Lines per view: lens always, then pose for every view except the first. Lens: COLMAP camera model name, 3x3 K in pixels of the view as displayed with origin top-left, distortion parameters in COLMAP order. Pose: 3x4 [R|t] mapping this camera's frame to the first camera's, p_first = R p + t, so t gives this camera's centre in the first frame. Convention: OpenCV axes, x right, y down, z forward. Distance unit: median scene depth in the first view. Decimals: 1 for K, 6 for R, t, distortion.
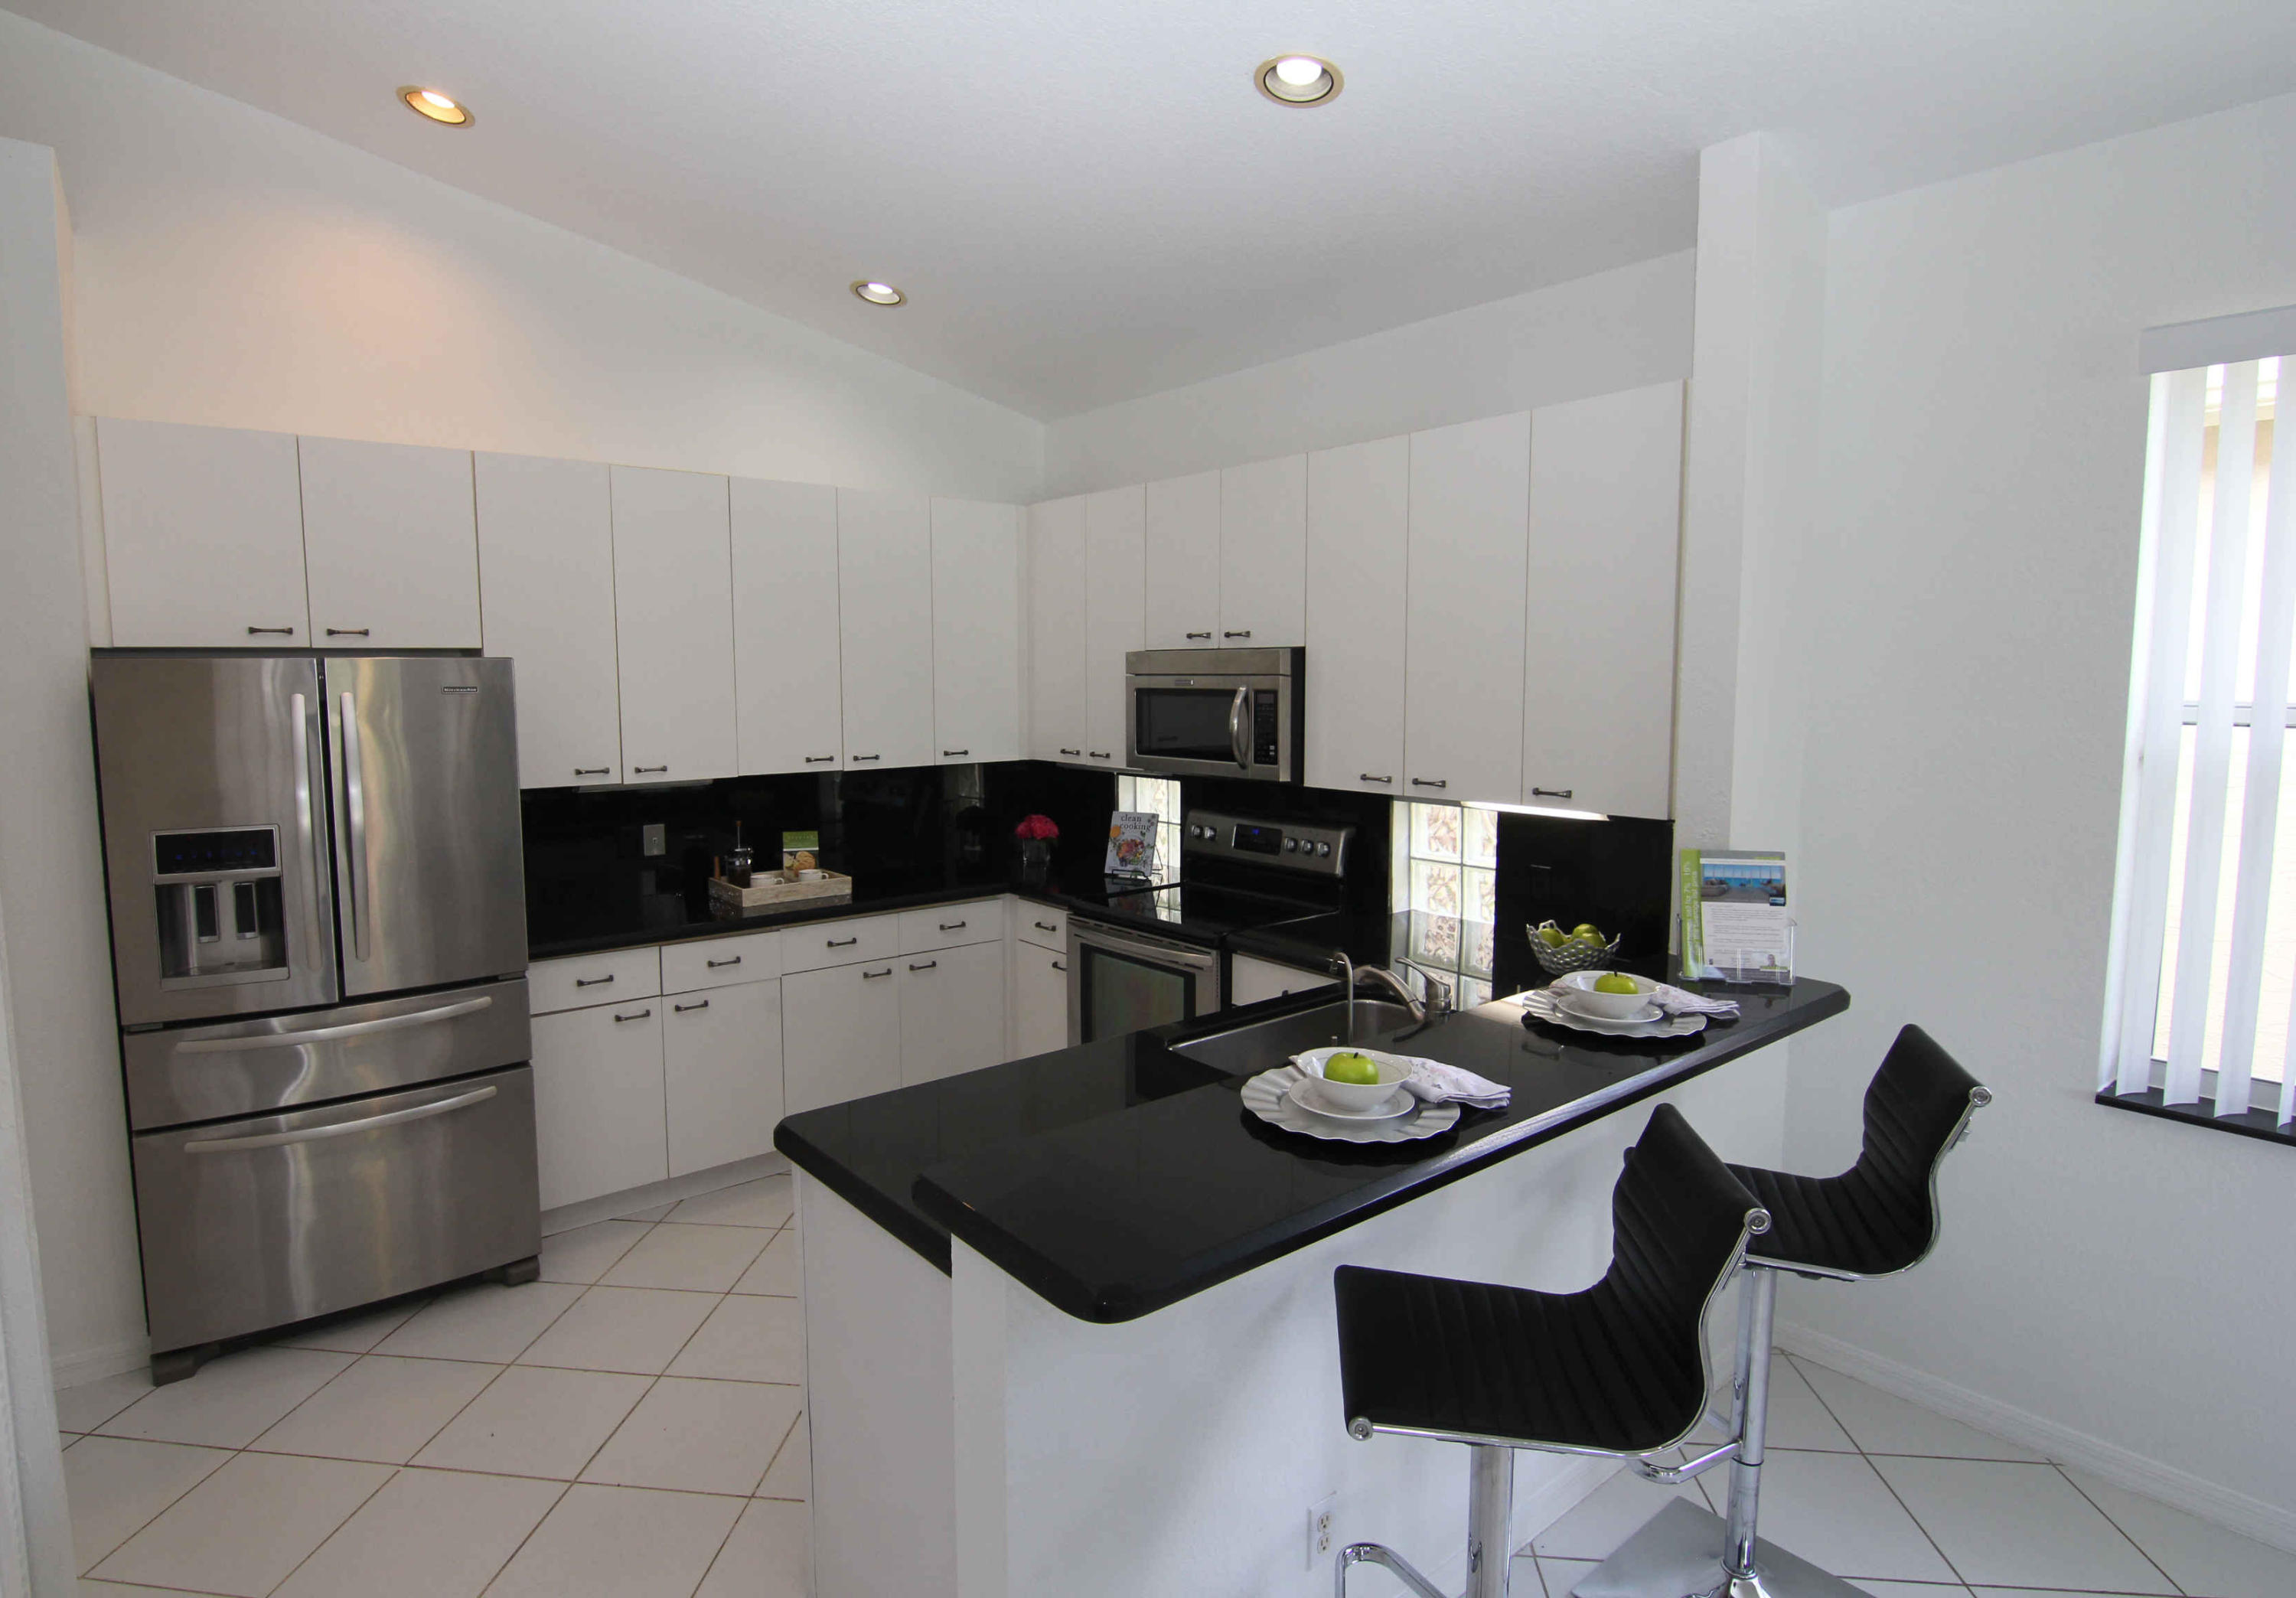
lens RADIAL K [[1222.8, 0, 1148.0], [0, 1222.8, 799.0], [0, 0, 1]] dist [-0.000688, -0.000107]
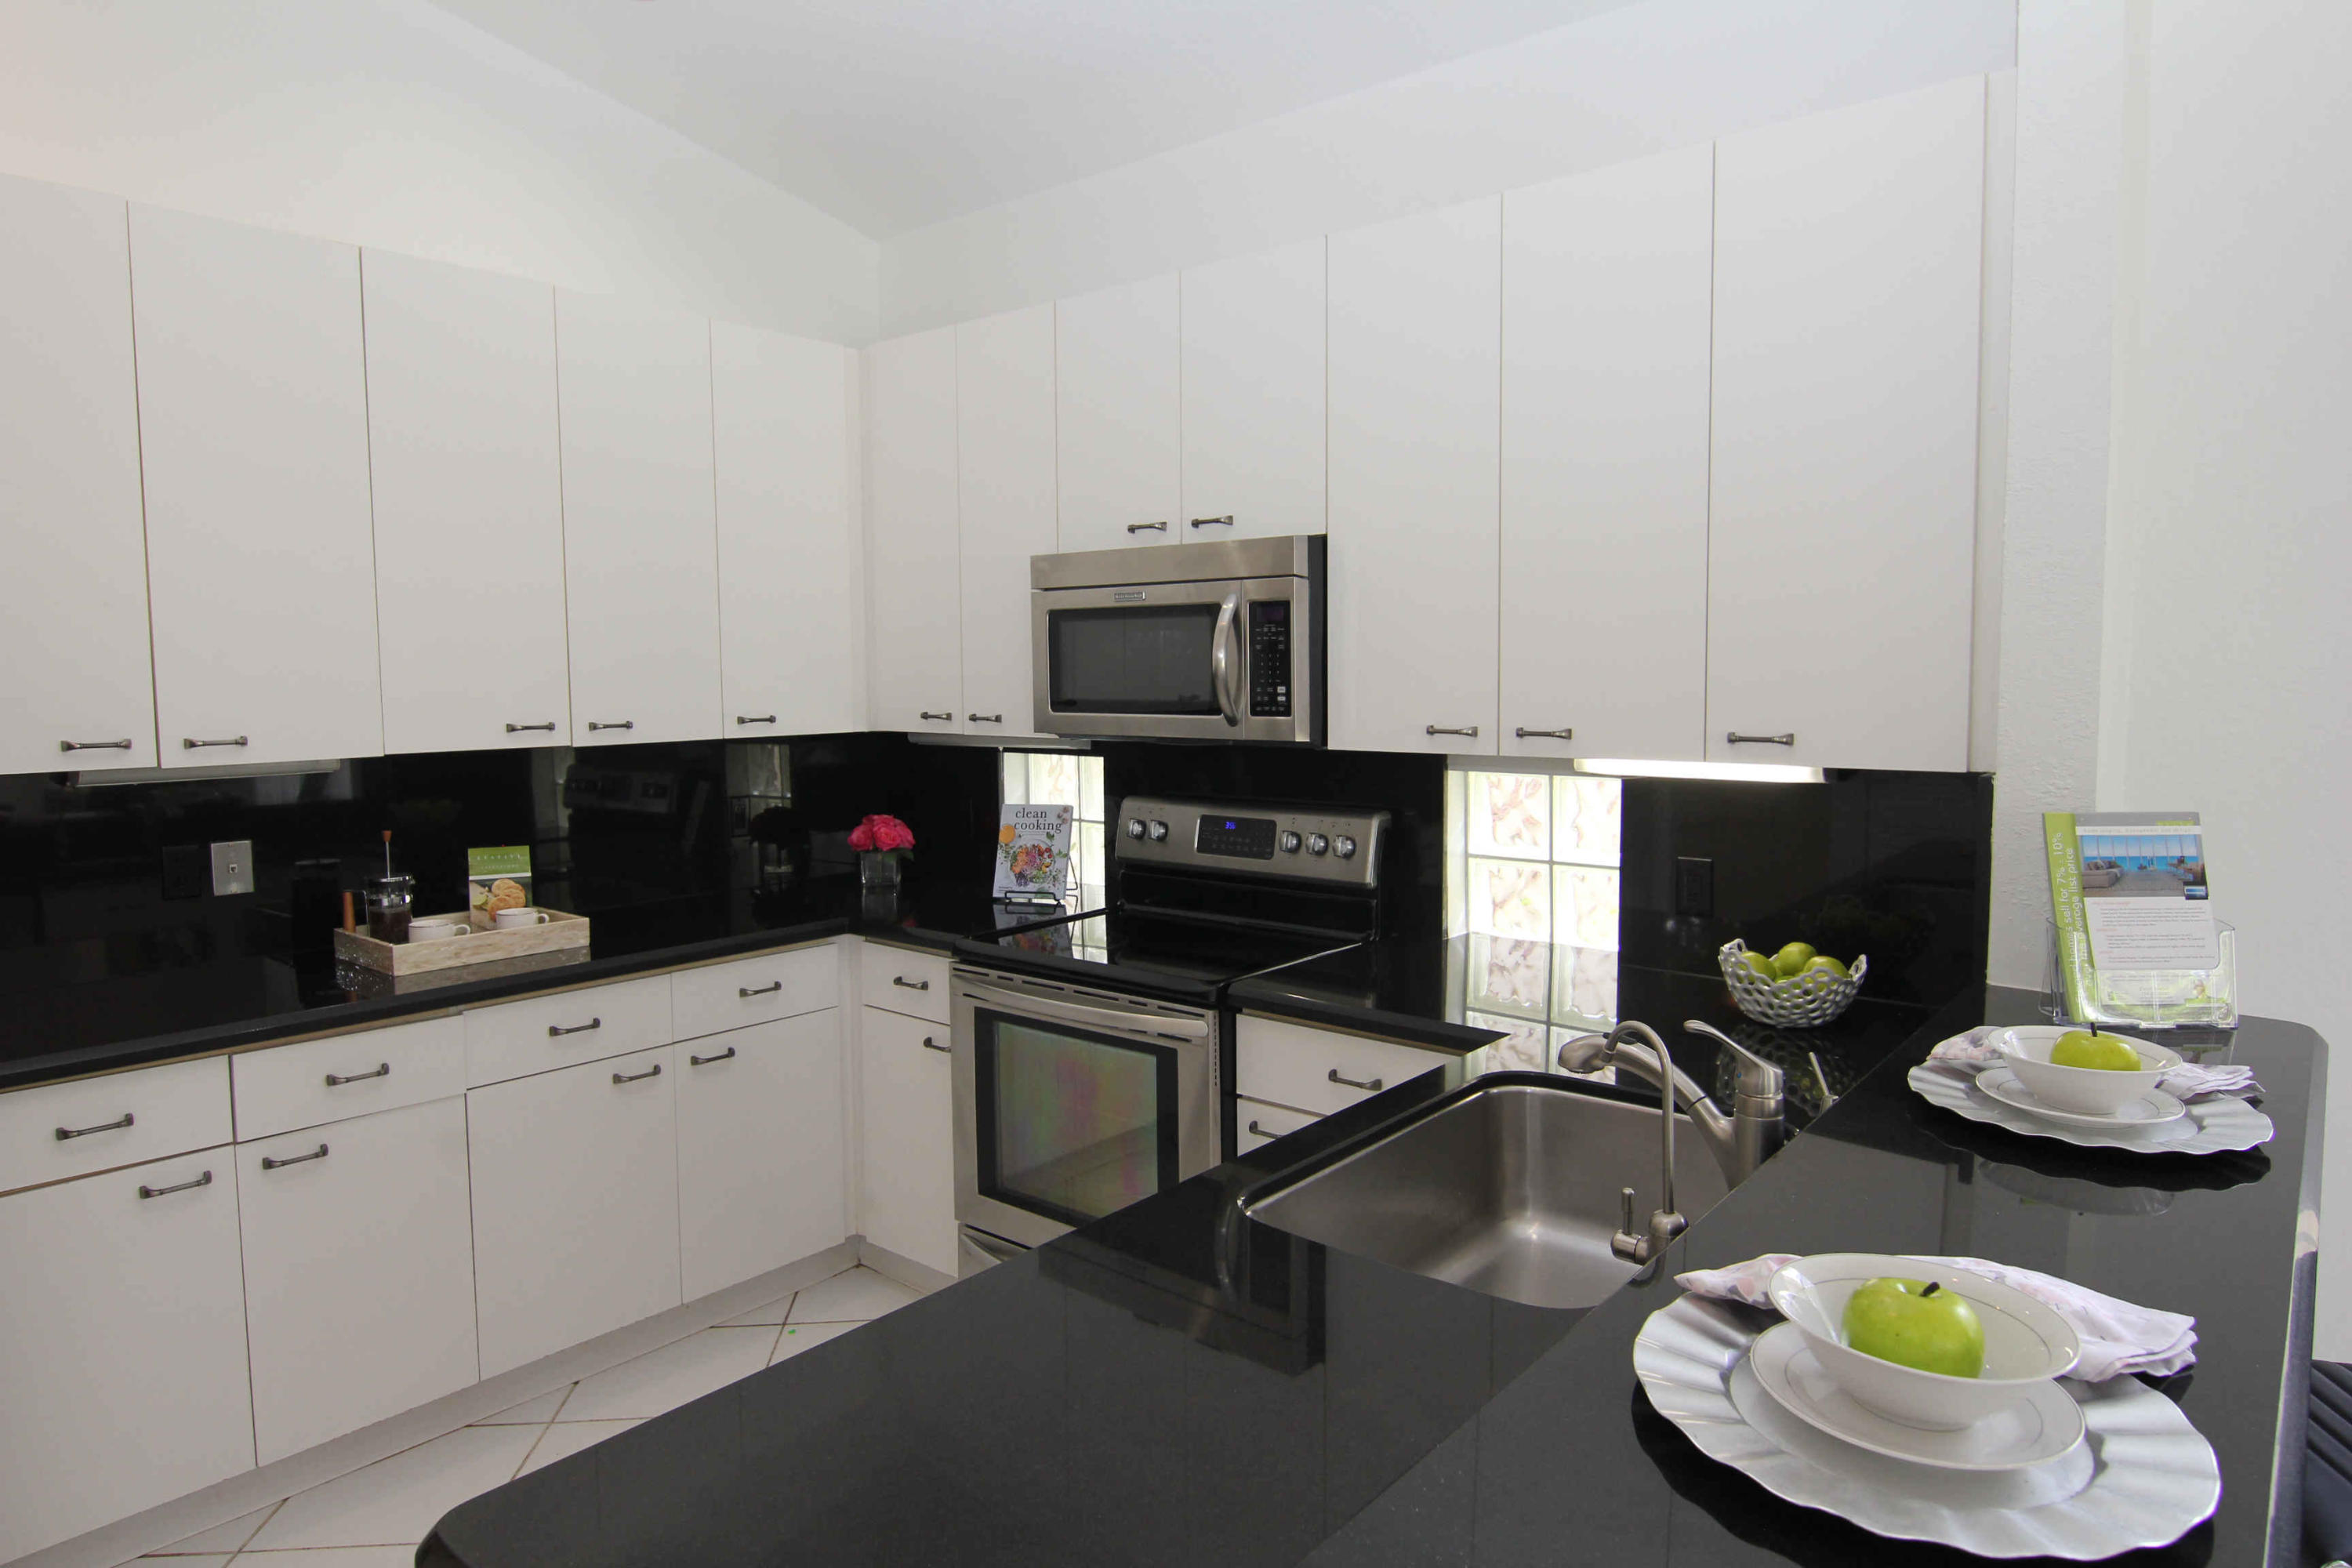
lens RADIAL K [[1398.3, 0, 1209.0], [0, 1398.3, 773.5], [0, 0, 1]] dist [0.002159, -0.019646]
pose [[0.982273, -0.021644, 0.186200, -0.068804], [0.027023, 0.999286, -0.026400, 0.019029], [-0.185495, 0.030964, 0.982157, 0.262250]]
